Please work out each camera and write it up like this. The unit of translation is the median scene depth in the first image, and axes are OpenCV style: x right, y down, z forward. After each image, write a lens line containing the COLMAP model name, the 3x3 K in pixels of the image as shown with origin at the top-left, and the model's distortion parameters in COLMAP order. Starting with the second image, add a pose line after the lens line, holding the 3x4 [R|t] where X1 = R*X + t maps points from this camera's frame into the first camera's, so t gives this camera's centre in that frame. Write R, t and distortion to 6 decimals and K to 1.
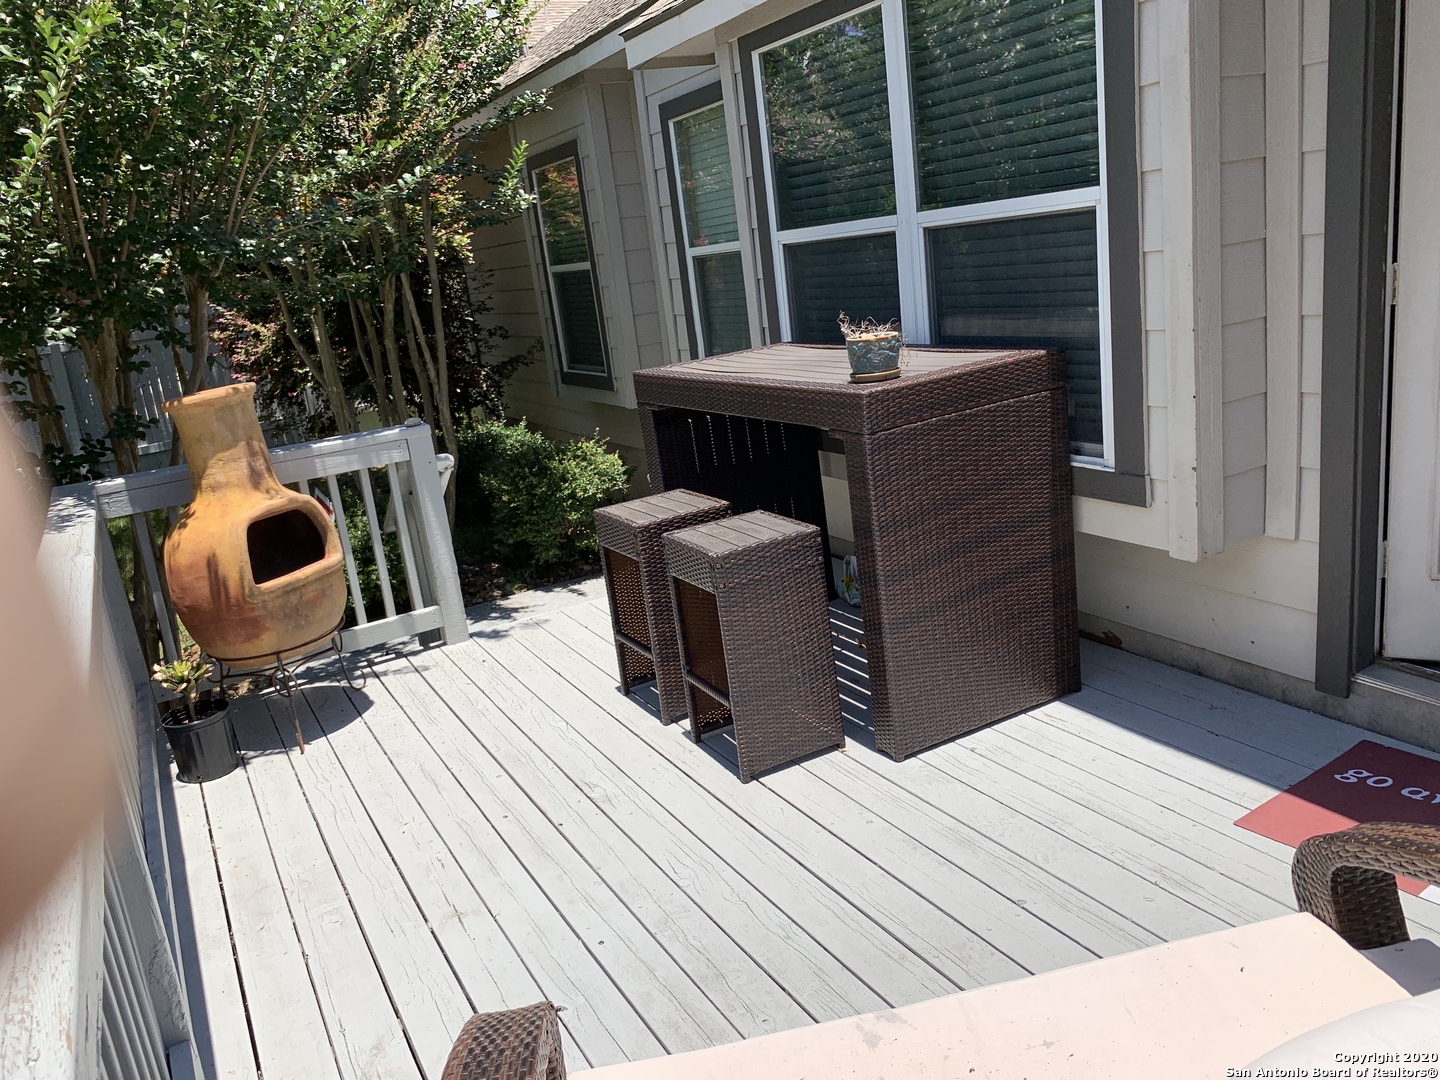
lens RADIAL K [[1102.6, 0, 715.6], [0, 1102.6, 538.9], [0, 0, 1]] dist [0.051411, -0.057599]
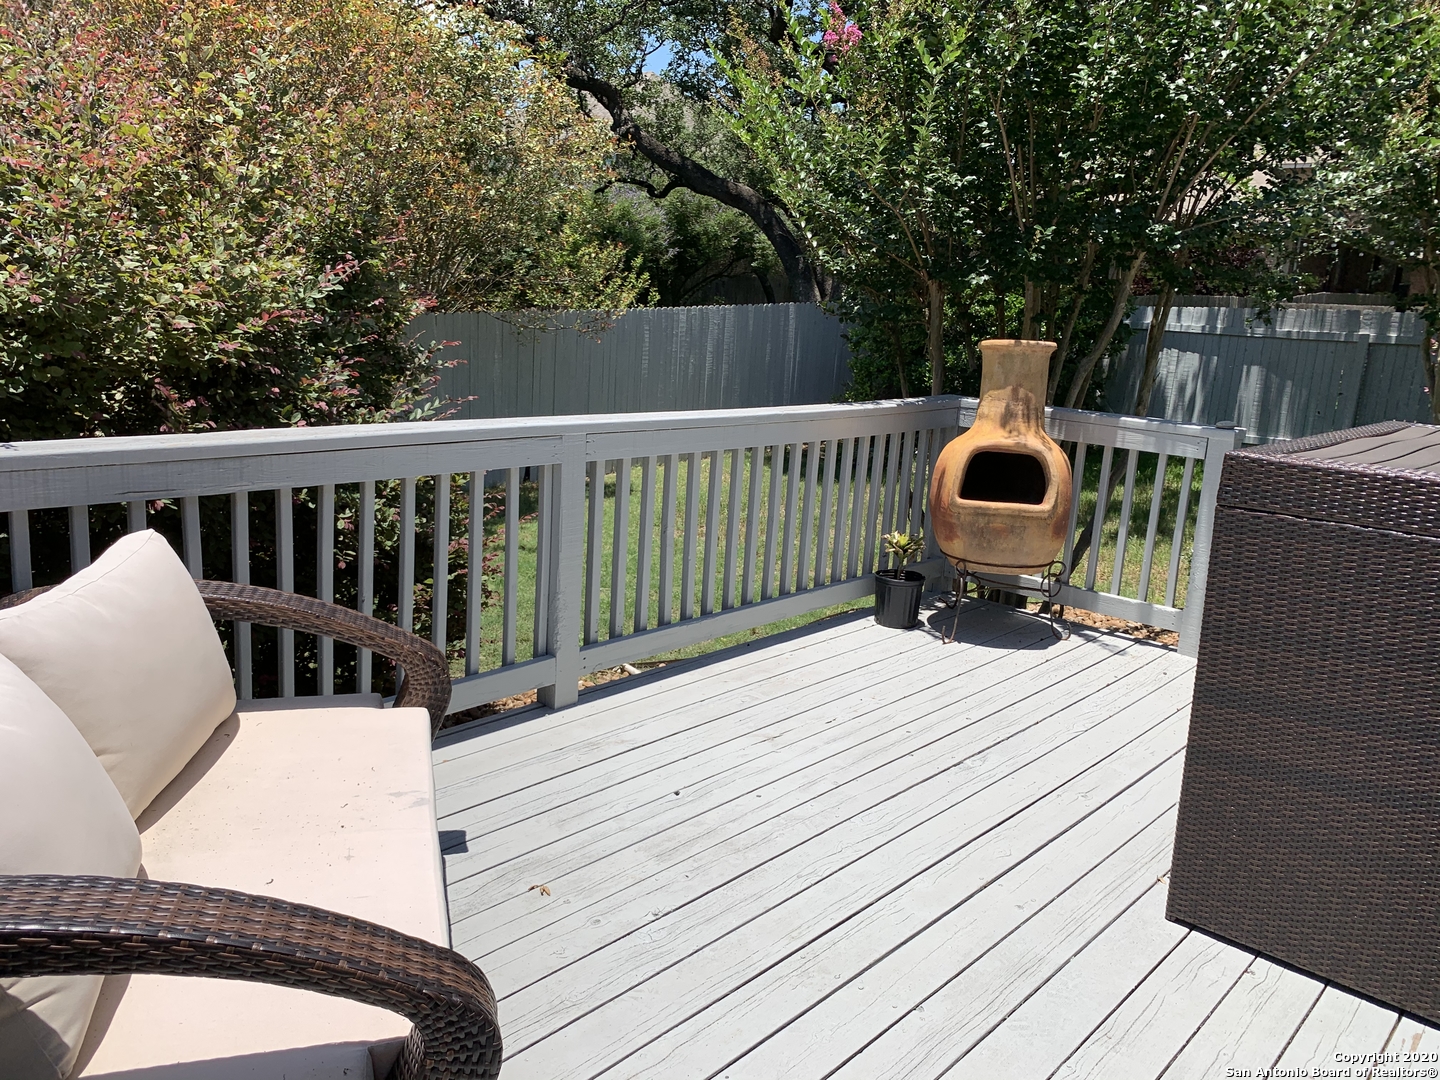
lens RADIAL K [[1102.6, 0, 718.5], [0, 1102.6, 540.1], [0, 0, 1]] dist [0.051411, -0.057599]
pose [[0.326358, 0.346771, -0.879341, 0.556886], [-0.340209, 0.911026, 0.233001, -0.104493], [0.881900, 0.223118, 0.415295, 0.260456]]
